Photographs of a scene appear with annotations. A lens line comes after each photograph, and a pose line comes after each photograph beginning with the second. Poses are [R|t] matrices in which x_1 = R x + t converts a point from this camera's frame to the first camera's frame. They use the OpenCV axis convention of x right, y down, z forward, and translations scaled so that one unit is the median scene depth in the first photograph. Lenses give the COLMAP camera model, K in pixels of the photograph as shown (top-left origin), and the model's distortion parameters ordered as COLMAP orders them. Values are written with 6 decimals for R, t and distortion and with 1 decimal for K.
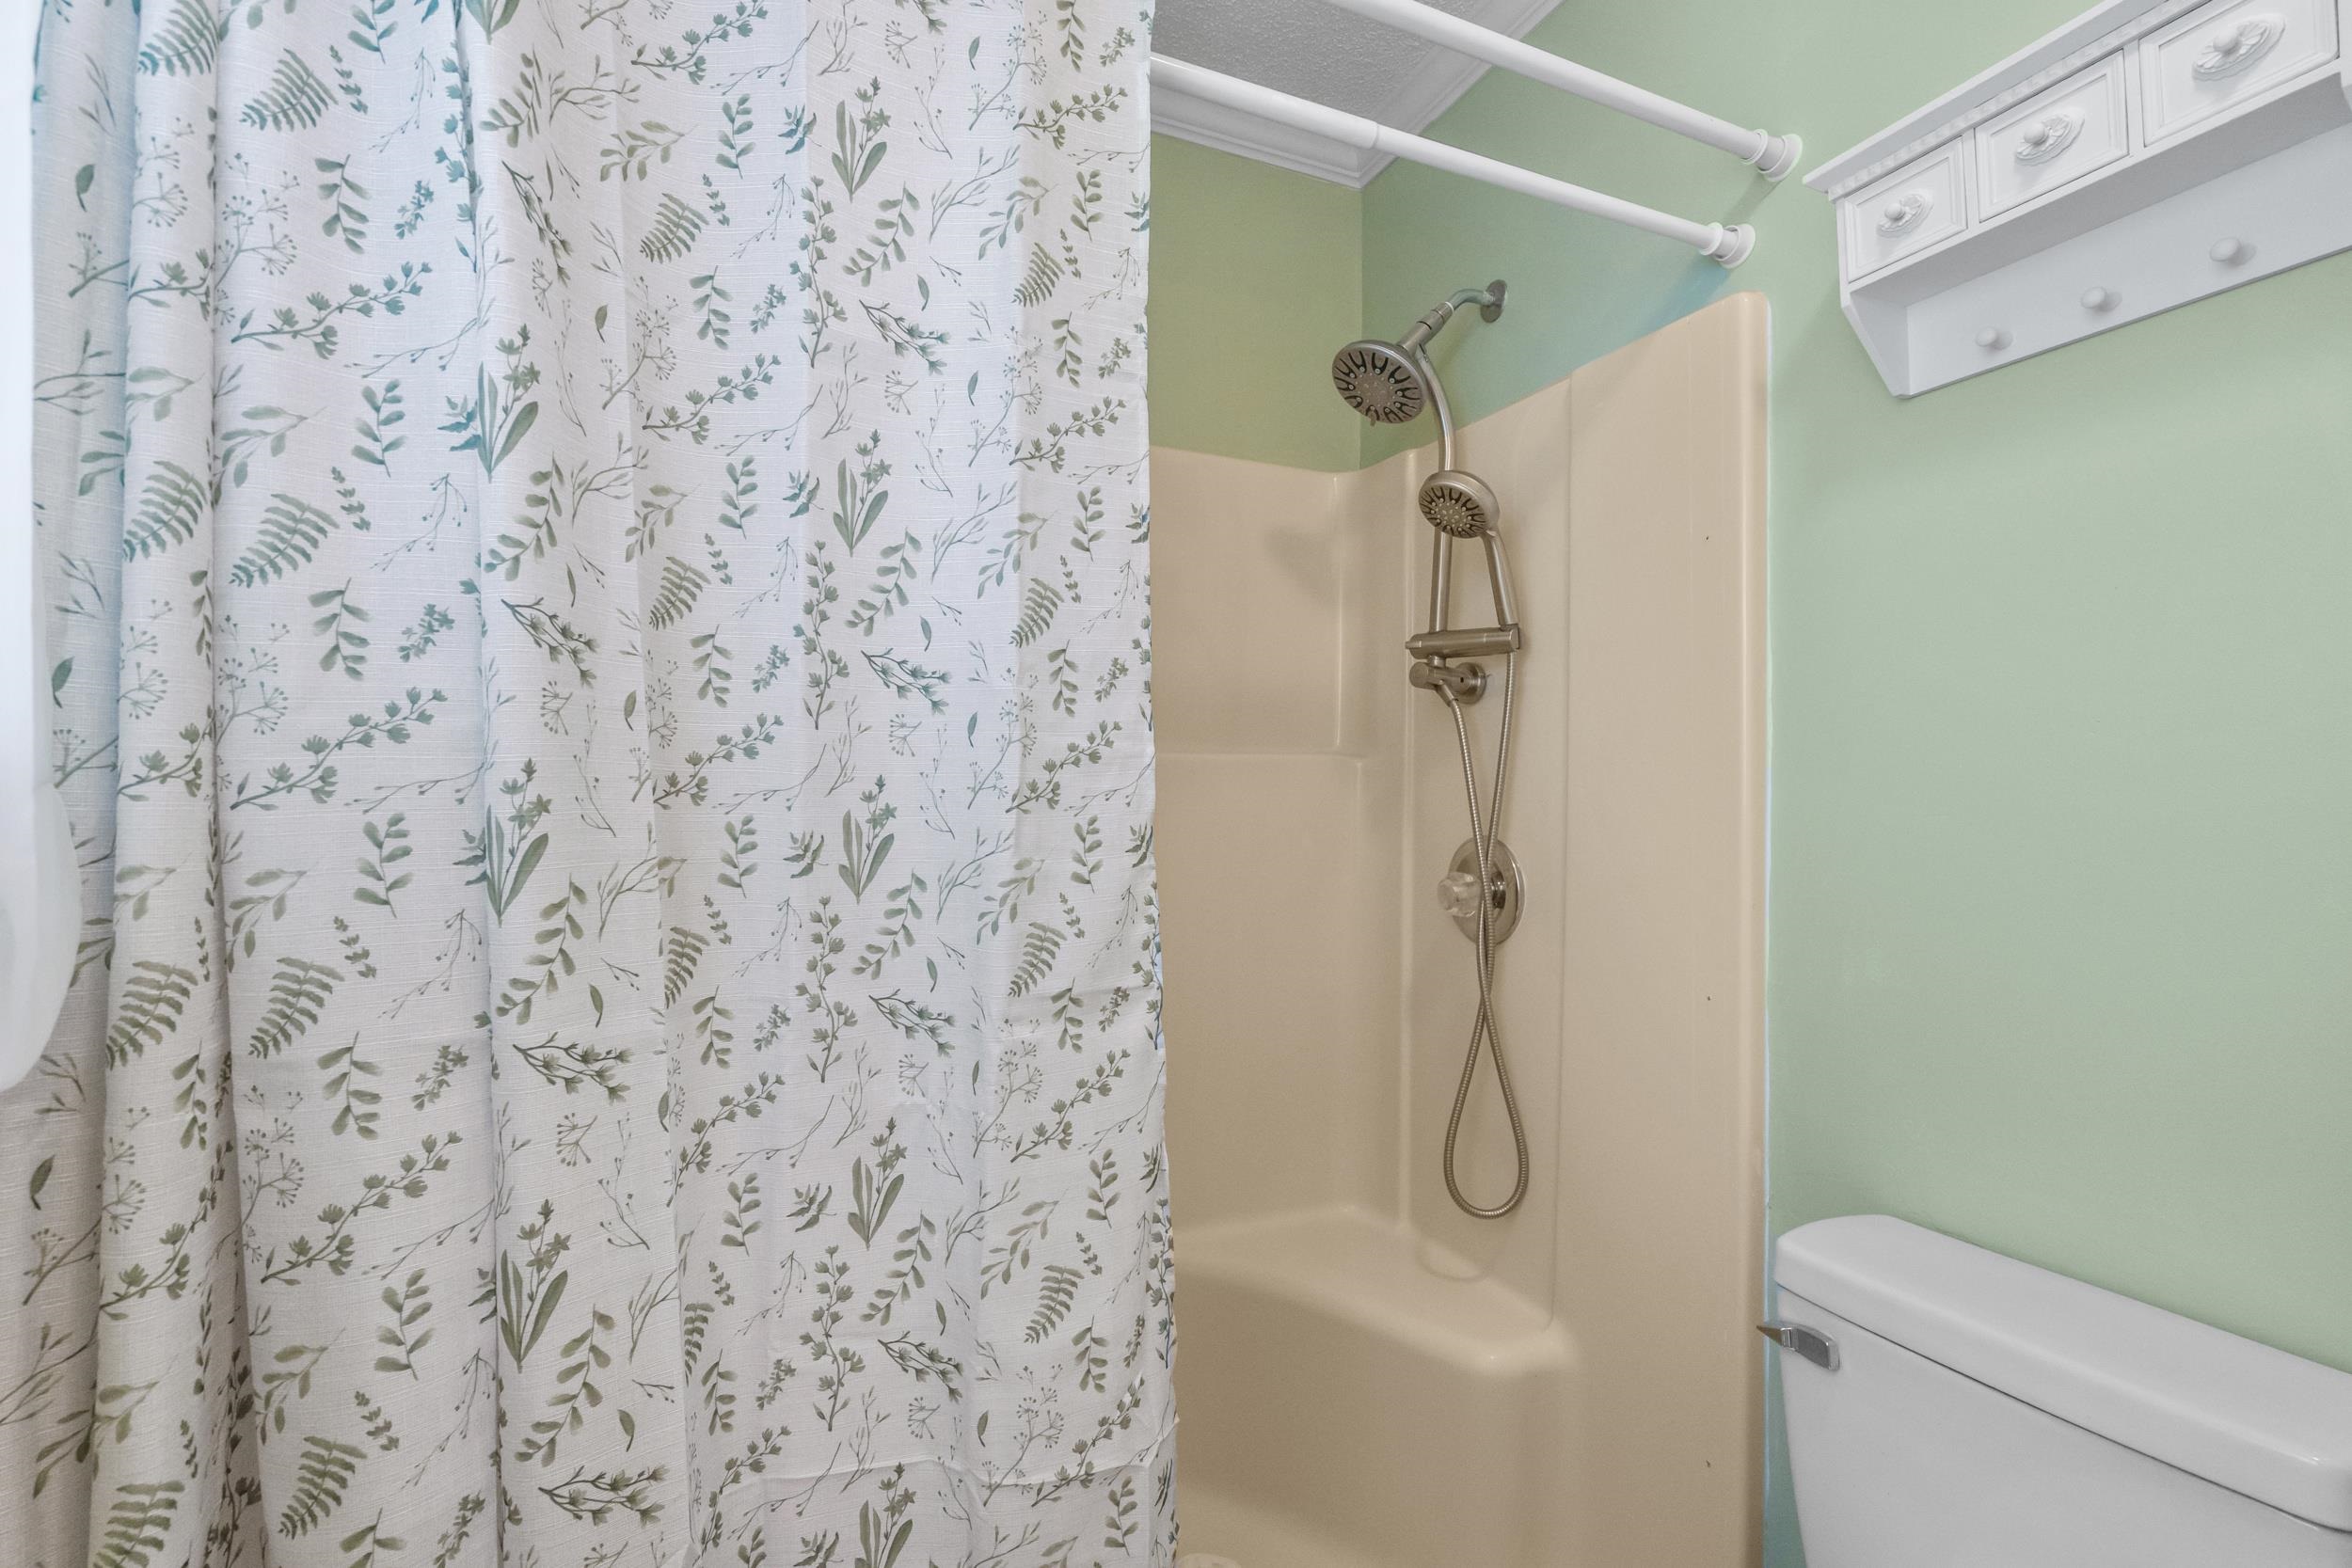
lens RADIAL K [[1065.2, 0, 1207.8], [0, 1065.2, 757.9], [0, 0, 1]] dist [-0.004846, 0.001632]
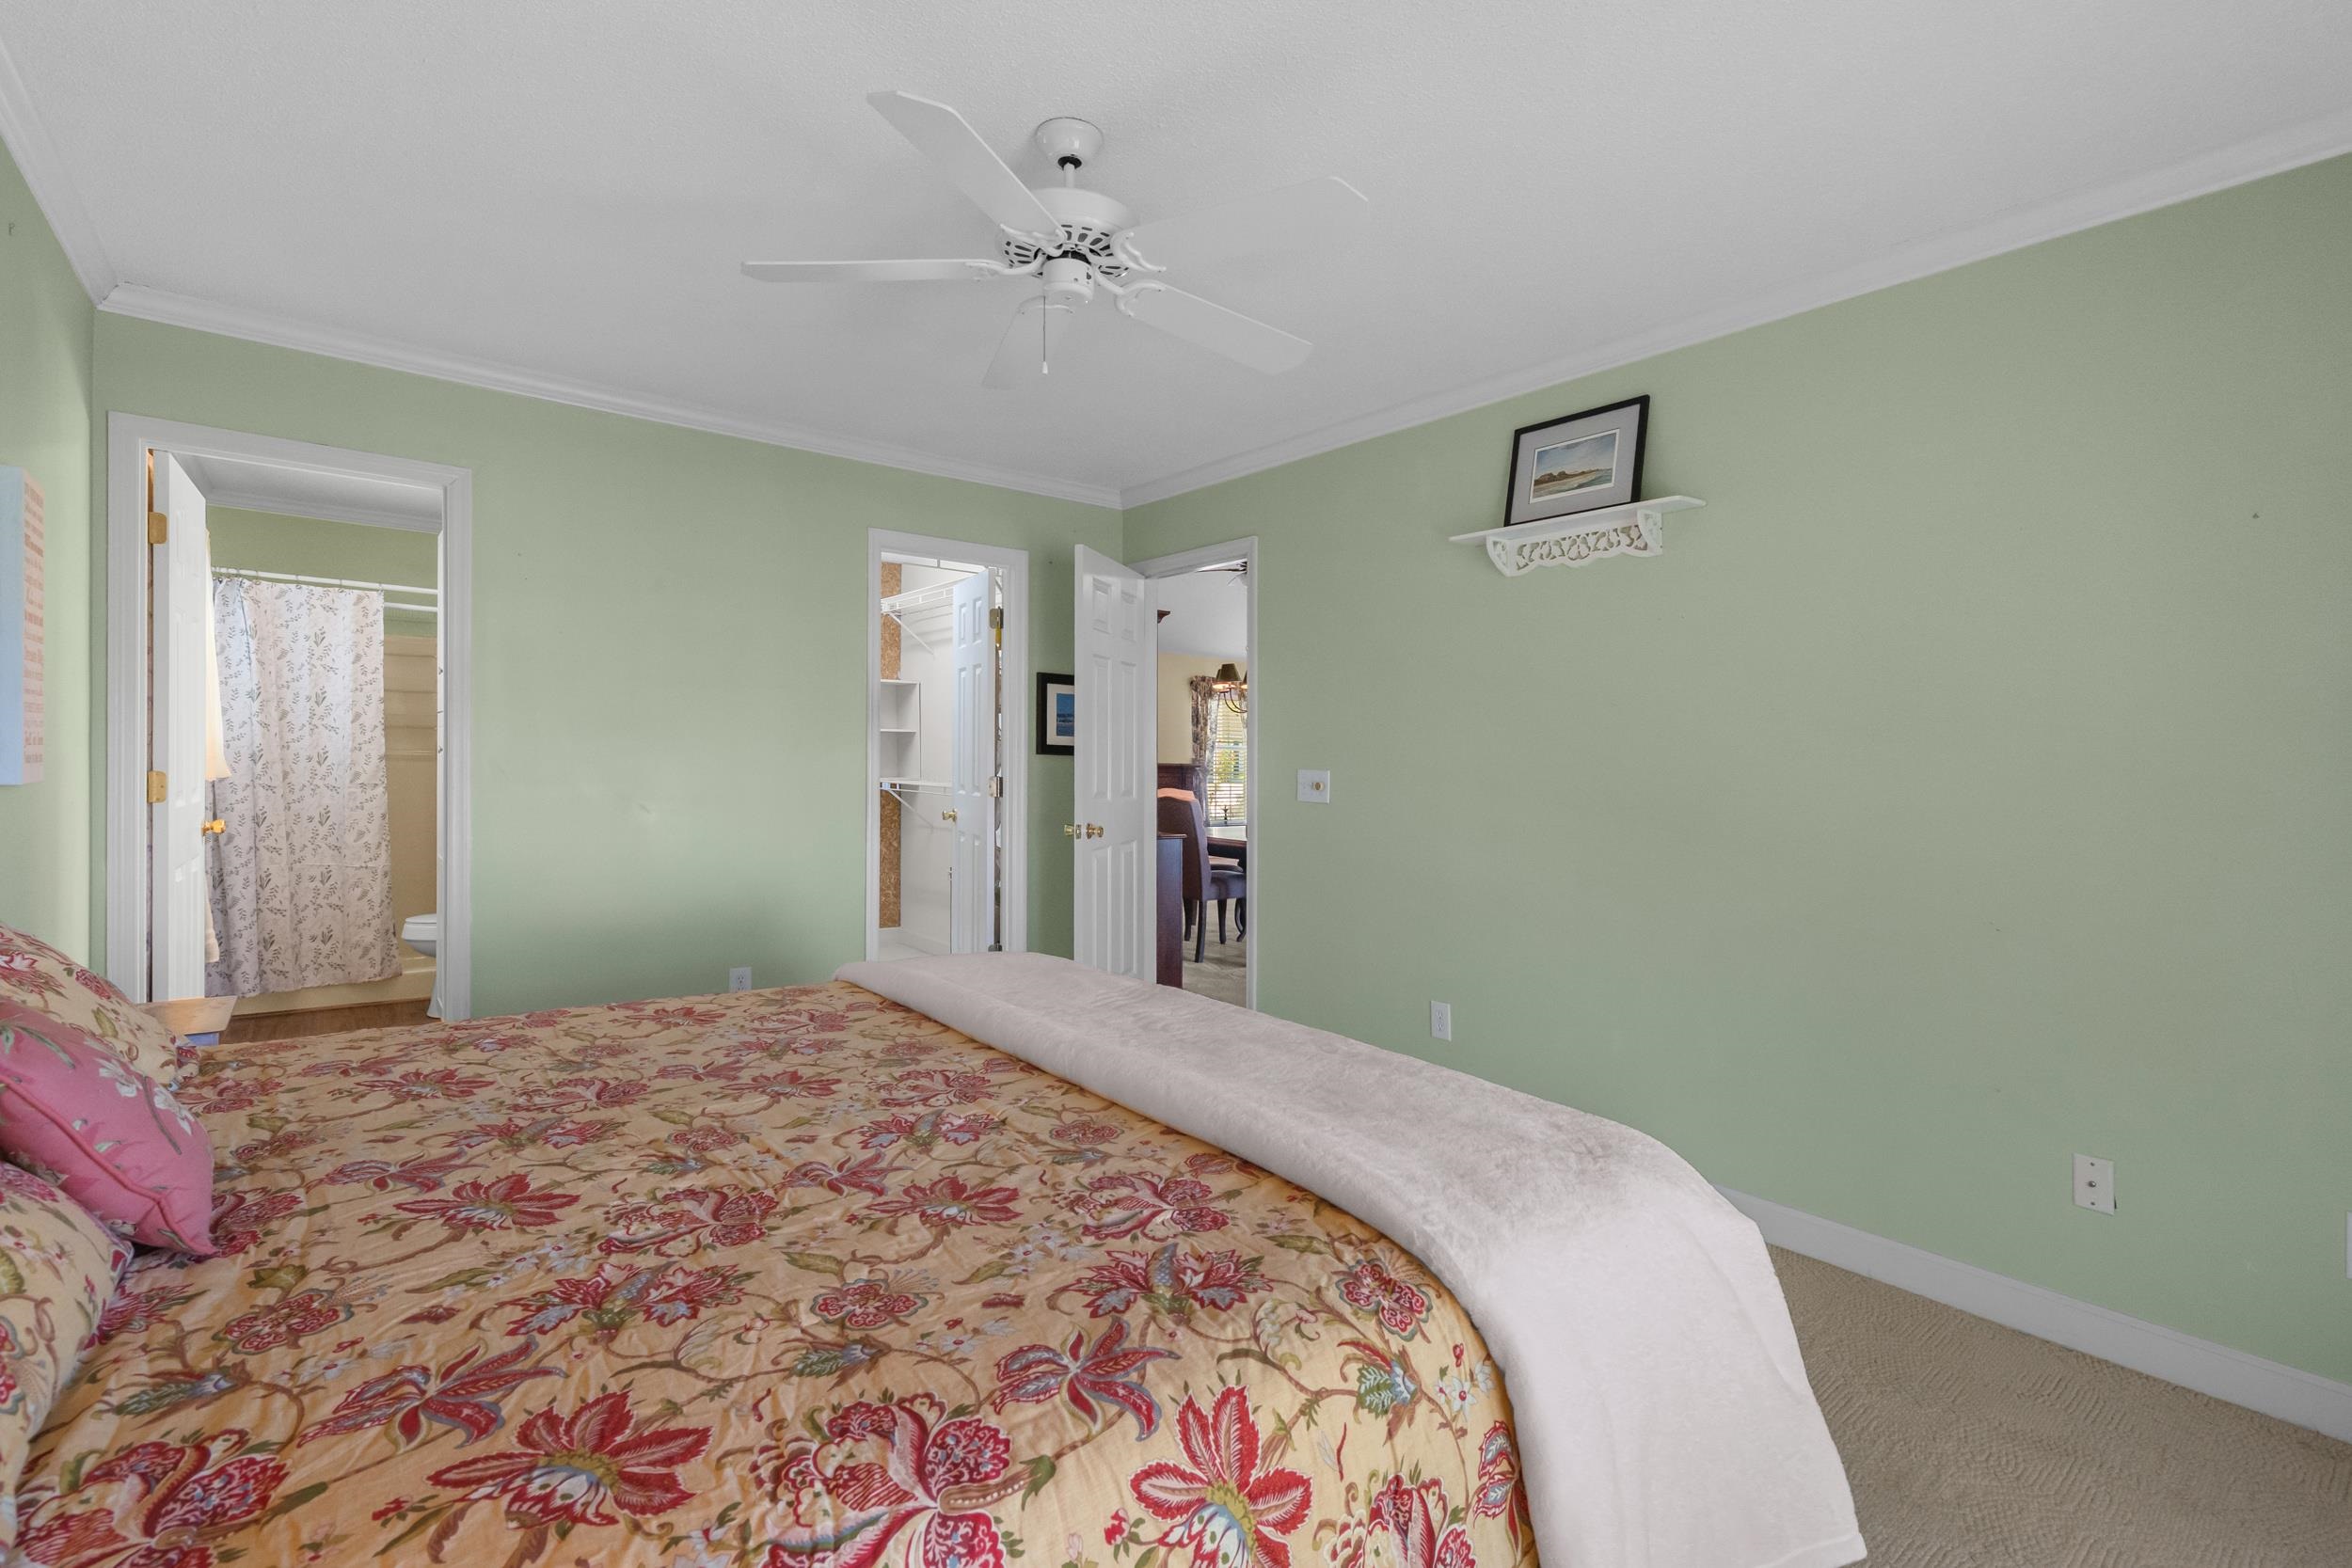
lens RADIAL K [[1065.2, 0, 1155.9], [0, 1065.2, 746.4], [0, 0, 1]] dist [-0.004846, 0.001632]
pose [[0.971998, 0.004539, 0.234947, 2.837419], [-0.007926, 0.999878, 0.013477, -0.095846], [-0.234857, -0.014962, 0.971915, -5.906309]]
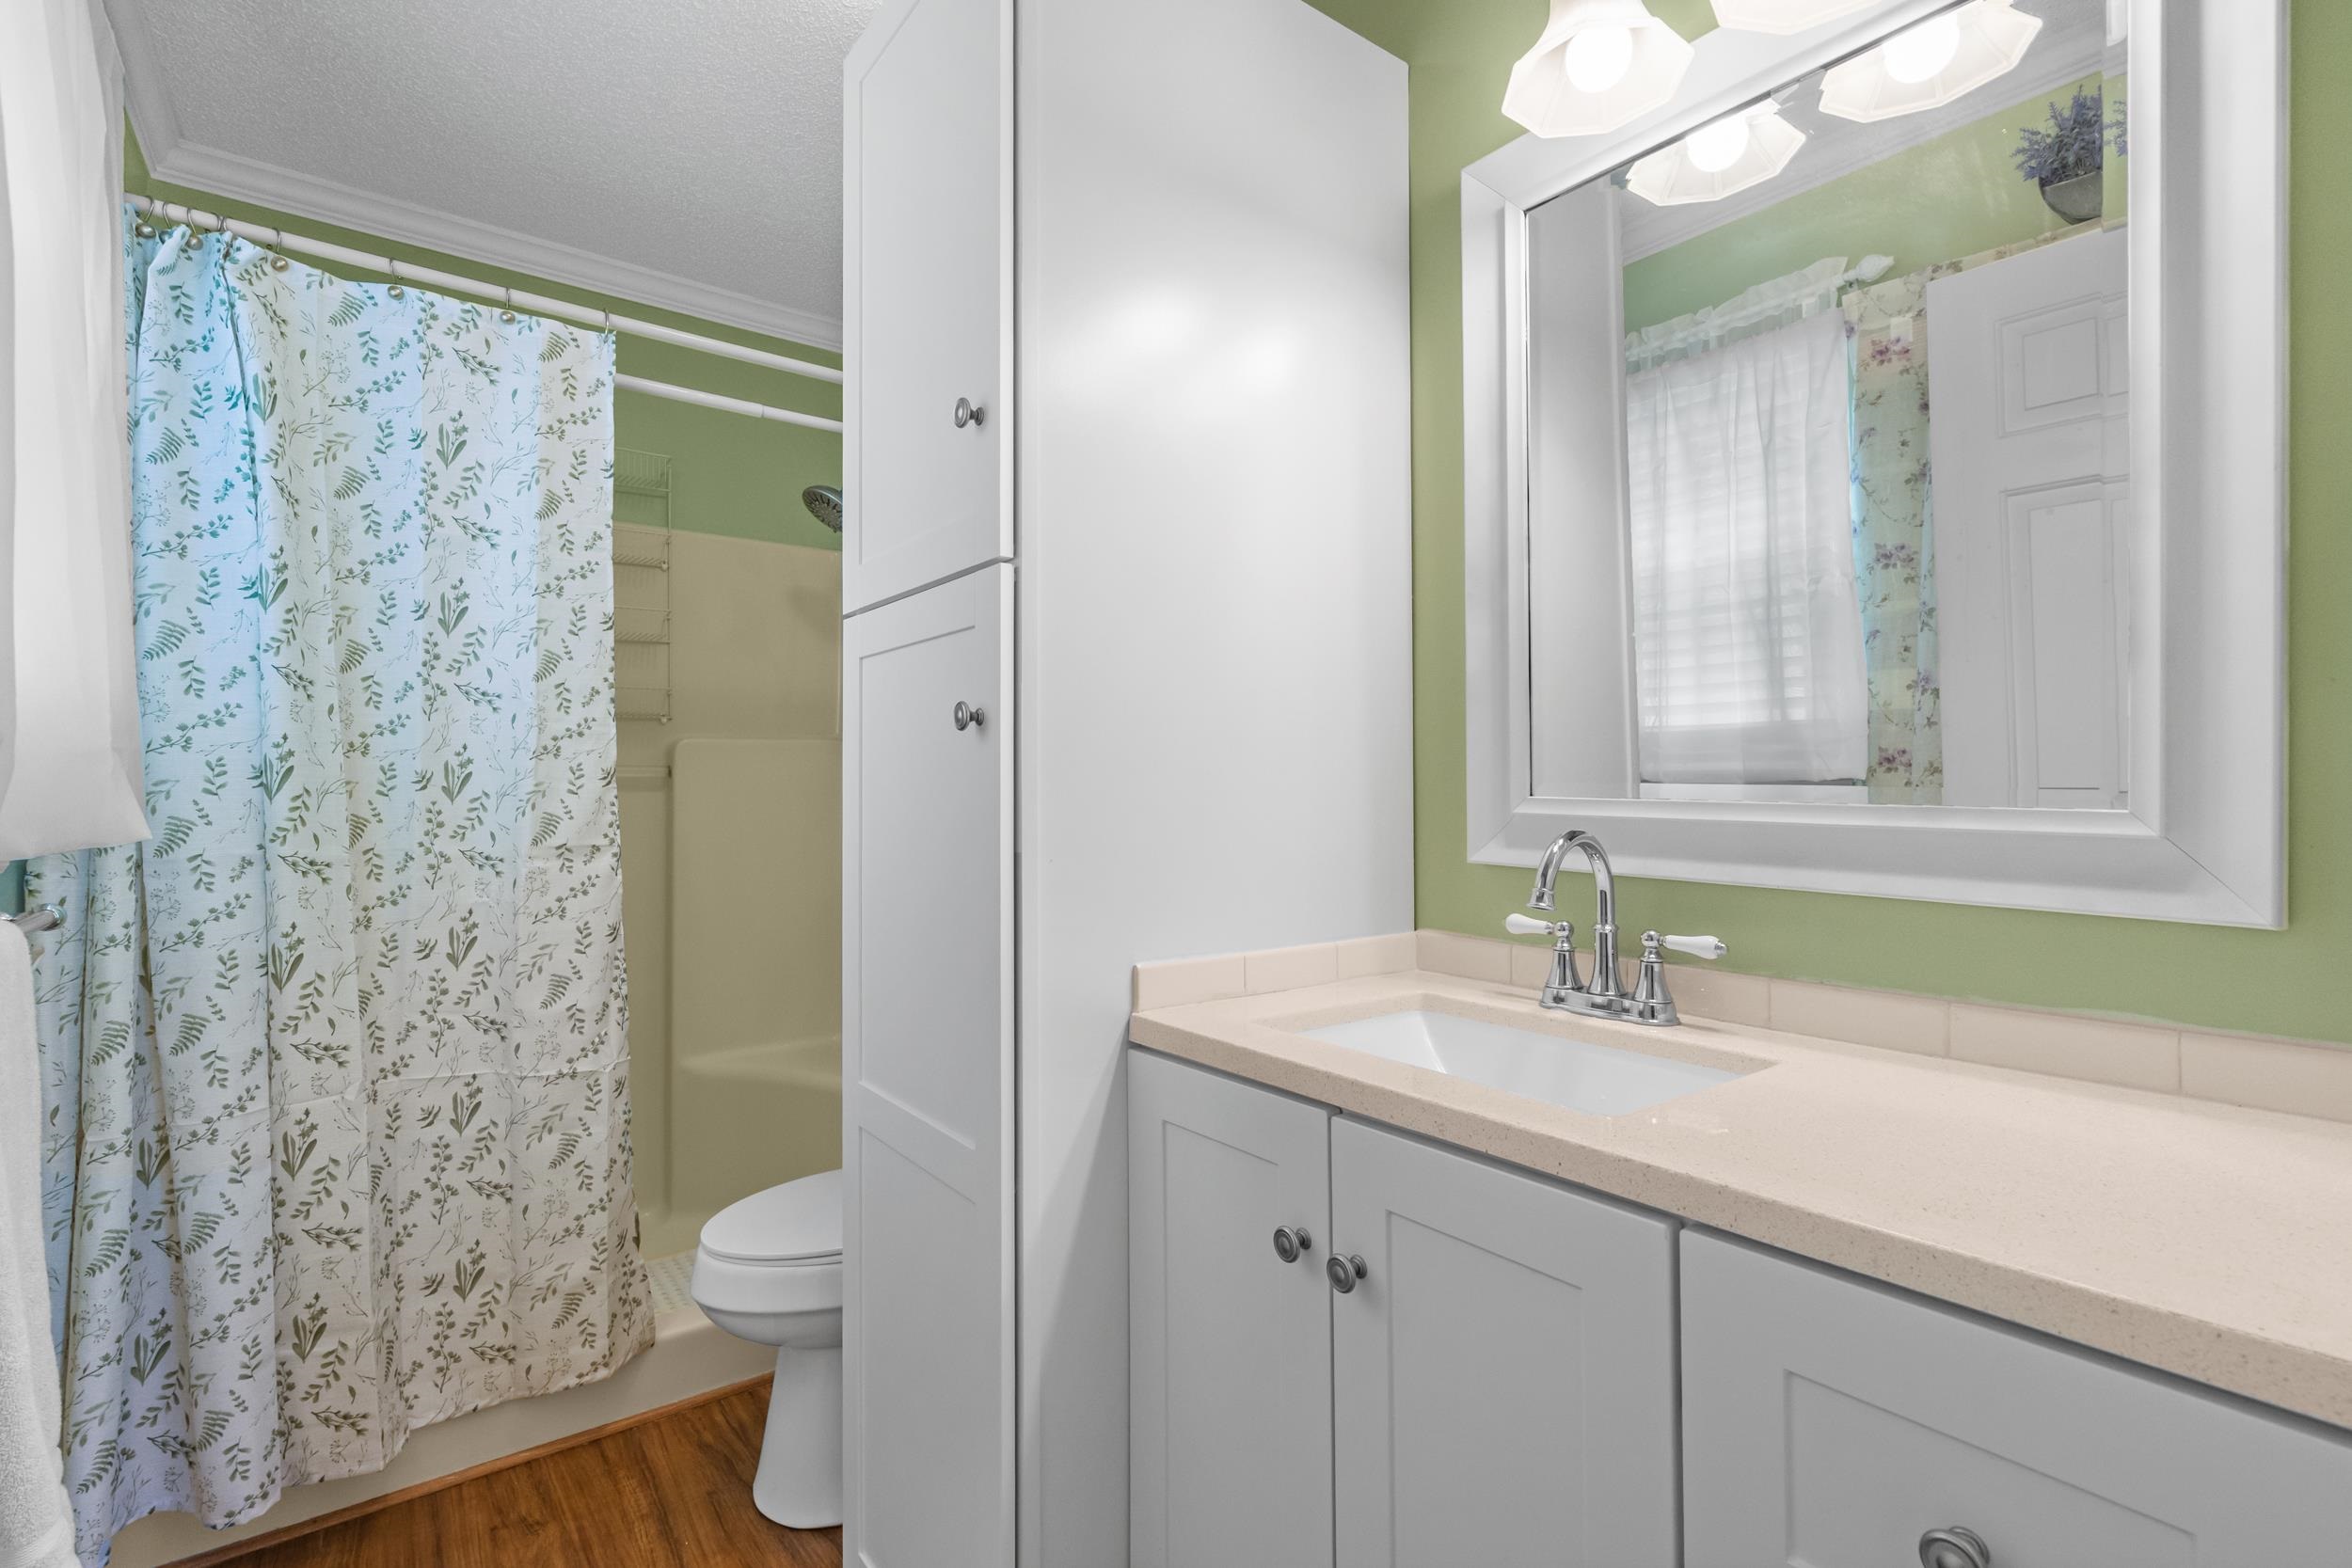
lens RADIAL K [[1065.2, 0, 1173.3], [0, 1065.2, 744.5], [0, 0, 1]] dist [-0.004846, 0.001632]
pose [[0.974842, -0.002837, 0.222877, 0.607651], [0.004008, 0.999980, -0.004802, 0.036657], [-0.222859, 0.005575, 0.974835, -1.396801]]
